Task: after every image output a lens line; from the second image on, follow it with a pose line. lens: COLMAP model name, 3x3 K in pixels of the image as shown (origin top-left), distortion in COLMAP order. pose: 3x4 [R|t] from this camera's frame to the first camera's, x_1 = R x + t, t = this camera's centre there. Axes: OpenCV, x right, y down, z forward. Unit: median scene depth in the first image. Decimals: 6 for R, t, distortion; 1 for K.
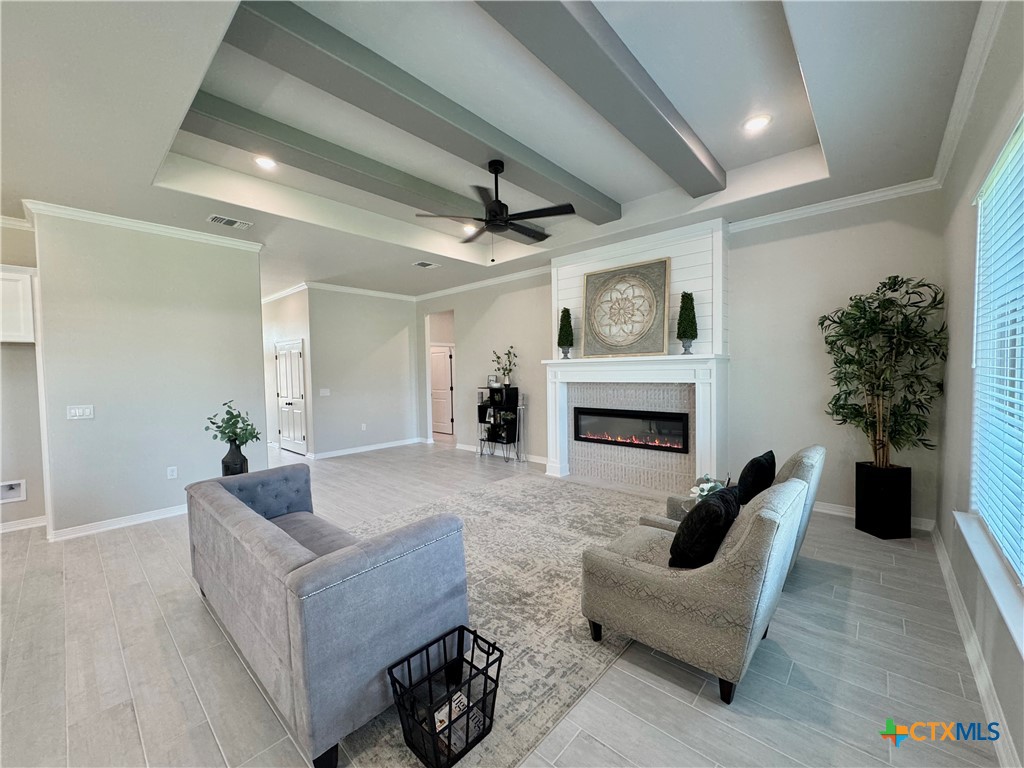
lens RADIAL K [[408.4, 0, 511.8], [0, 408.4, 380.7], [0, 0, 1]] dist [-0.000913, 0.000262]
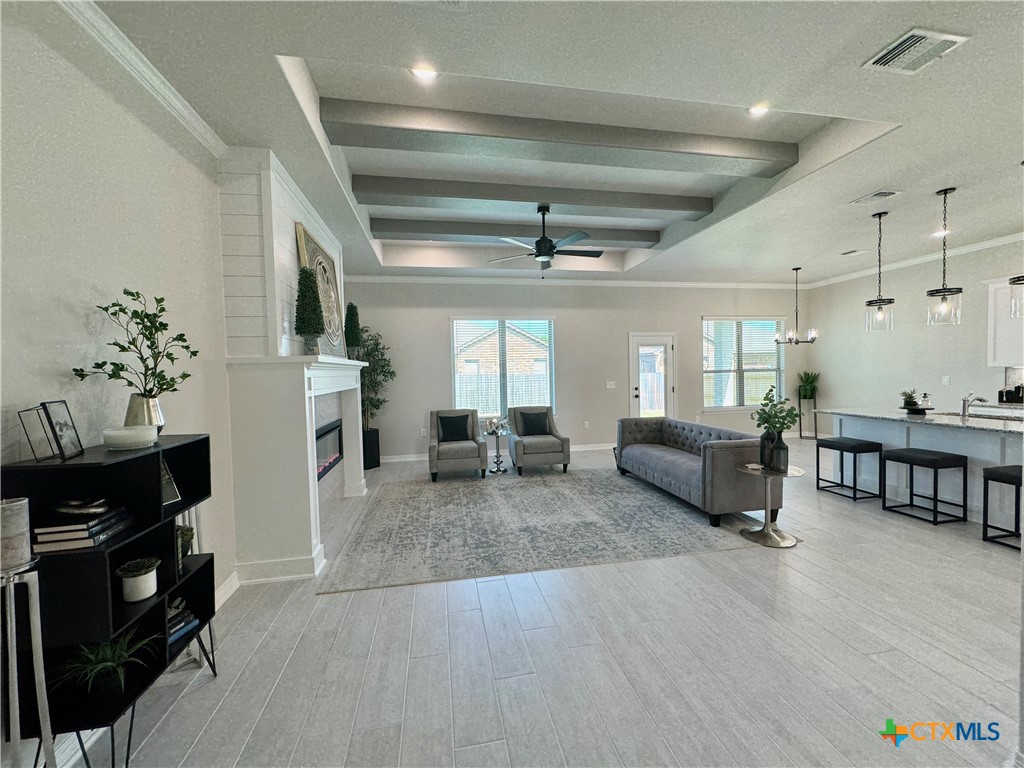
lens RADIAL K [[408.4, 0, 512.2], [0, 408.4, 381.5], [0, 0, 1]] dist [-0.000913, 0.000262]
pose [[-0.793062, 0.021682, 0.608754, -0.549649], [0.055549, 0.997776, 0.036830, -0.028052], [-0.606602, 0.063024, -0.792503, 1.585093]]
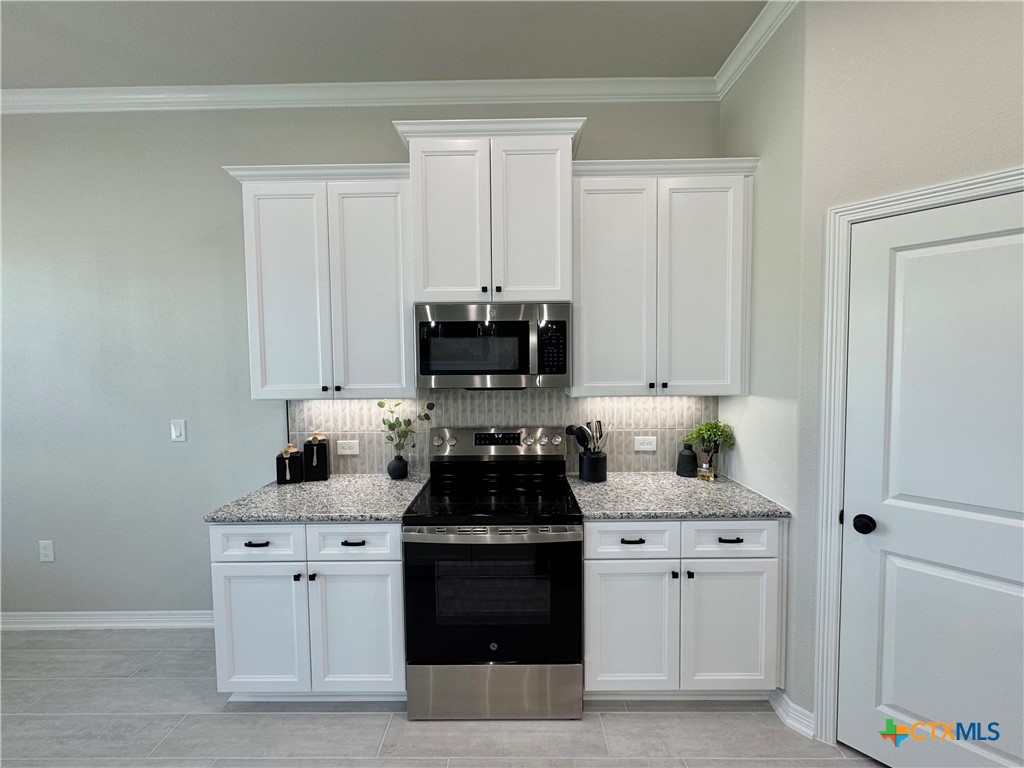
lens RADIAL K [[408.4, 0, 504.9], [0, 408.4, 384.7], [0, 0, 1]] dist [-0.000913, 0.000262]
pose [[-0.743819, 0.063388, -0.665369, -0.829527], [0.008098, 0.996274, 0.085861, -0.002425], [0.668332, 0.058477, -0.741561, 0.340657]]
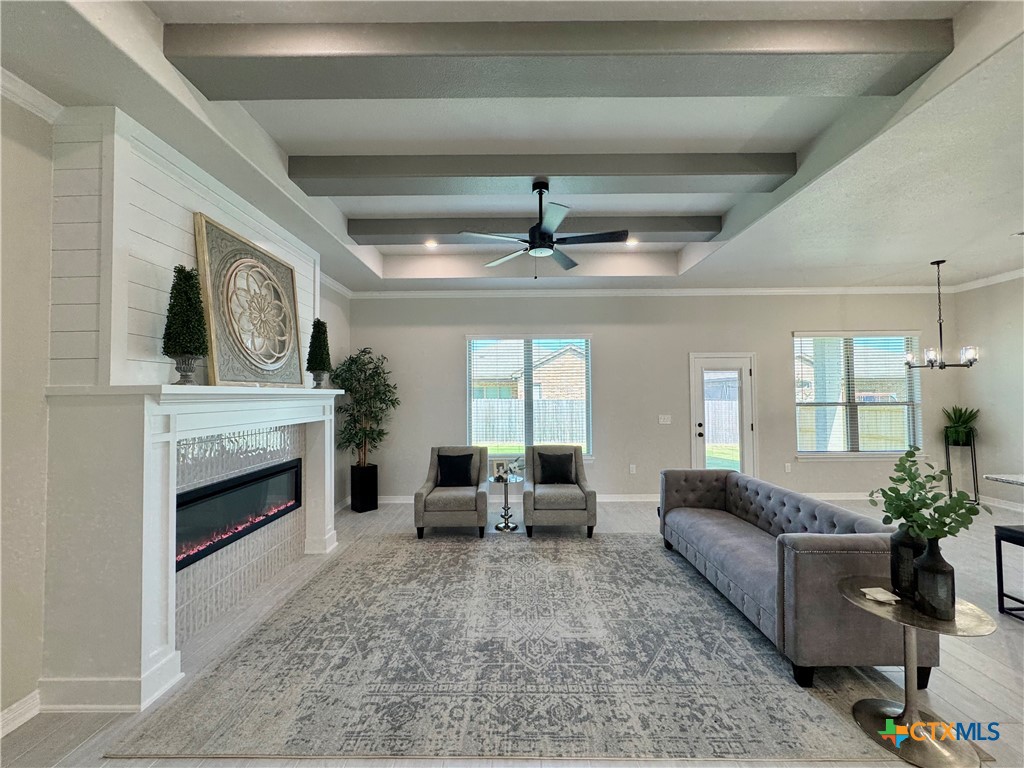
lens RADIAL K [[408.4, 0, 512.2], [0, 408.4, 382.8], [0, 0, 1]] dist [-0.000913, 0.000262]
pose [[-0.666256, 0.047424, 0.744213, -0.510528], [0.043123, 0.998756, -0.025038, -0.036460], [-0.744475, 0.015411, -0.667472, 1.267301]]
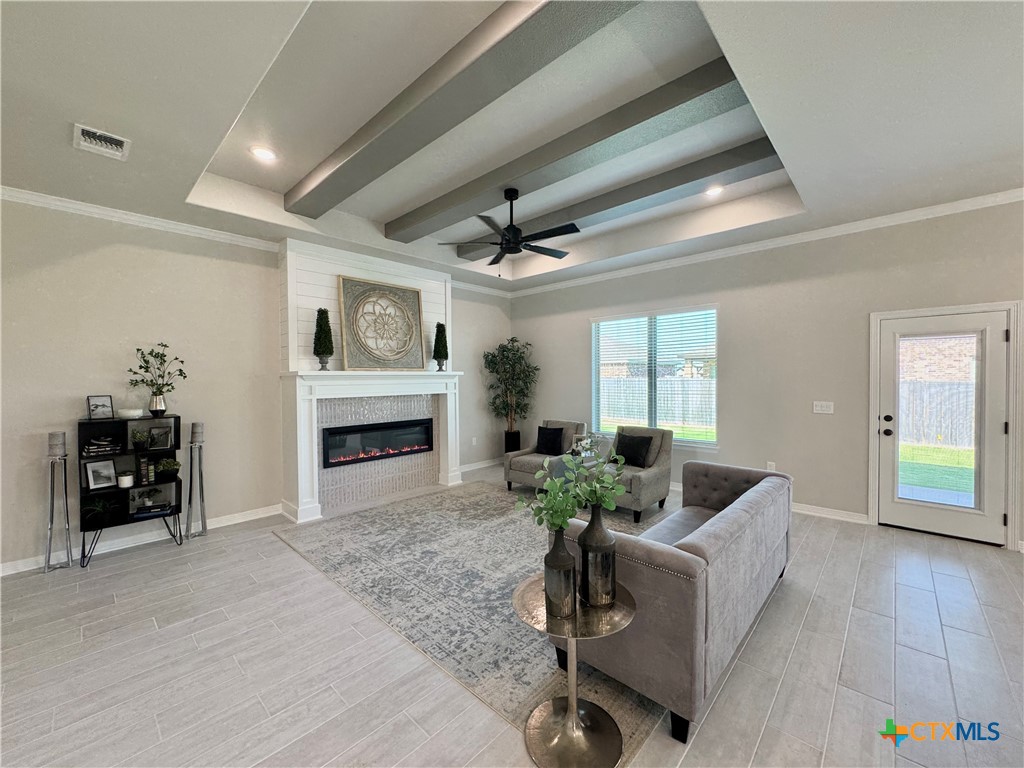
lens RADIAL K [[408.4, 0, 510.9], [0, 408.4, 382.4], [0, 0, 1]] dist [-0.000913, 0.000262]
pose [[0.019388, 0.008832, 0.999773, -0.837407], [0.037827, 0.999239, -0.009561, -0.008768], [-0.999096, 0.038004, 0.019039, 0.749650]]
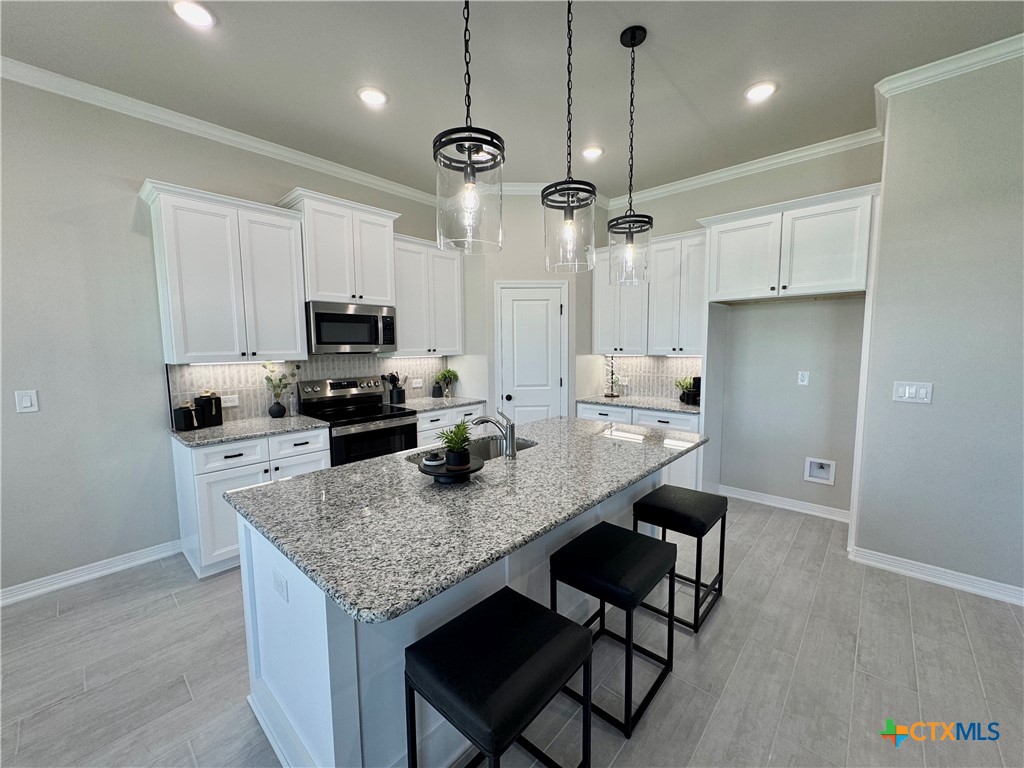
lens RADIAL K [[408.4, 0, 510.2], [0, 408.4, 383.3], [0, 0, 1]] dist [-0.000913, 0.000262]
pose [[-0.004948, 0.120413, -0.992712, -0.342251], [-0.020990, 0.992492, 0.120491, -0.002391], [0.999767, 0.021433, -0.002384, 0.300711]]
